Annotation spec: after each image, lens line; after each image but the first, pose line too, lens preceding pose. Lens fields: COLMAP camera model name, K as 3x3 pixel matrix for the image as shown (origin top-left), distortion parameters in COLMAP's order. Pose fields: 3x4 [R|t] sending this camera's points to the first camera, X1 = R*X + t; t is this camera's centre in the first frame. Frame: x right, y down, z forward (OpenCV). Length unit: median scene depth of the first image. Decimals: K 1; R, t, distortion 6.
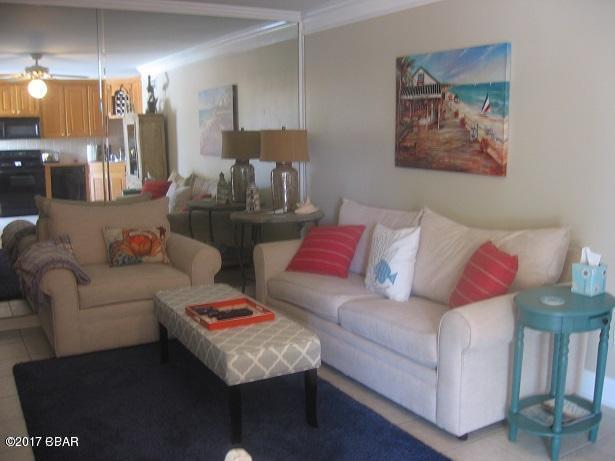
lens RADIAL K [[658.9, 0, 307.5], [0, 658.9, 230.5], [0, 0, 1]] dist [-0.143691, 0.132322]
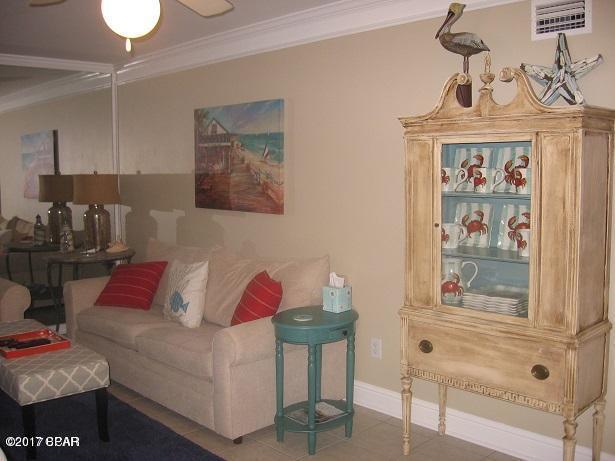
lens RADIAL K [[658.9, 0, 307.5], [0, 658.9, 230.5], [0, 0, 1]] dist [-0.143691, 0.132322]
pose [[0.974438, -0.018502, 0.223895, 0.084569], [0.032074, 0.997851, -0.057132, 0.012484], [-0.222356, 0.062852, 0.972937, -0.134845]]
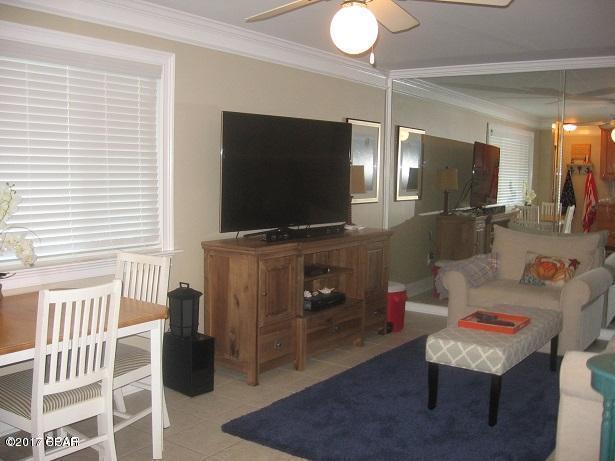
lens RADIAL K [[658.9, 0, 307.5], [0, 658.9, 230.5], [0, 0, 1]] dist [-0.143691, 0.132322]
pose [[0.424779, 0.105120, -0.899173, 0.693635], [-0.161688, 0.986075, 0.038896, -0.028002], [0.890741, 0.128863, 0.435860, 0.122463]]
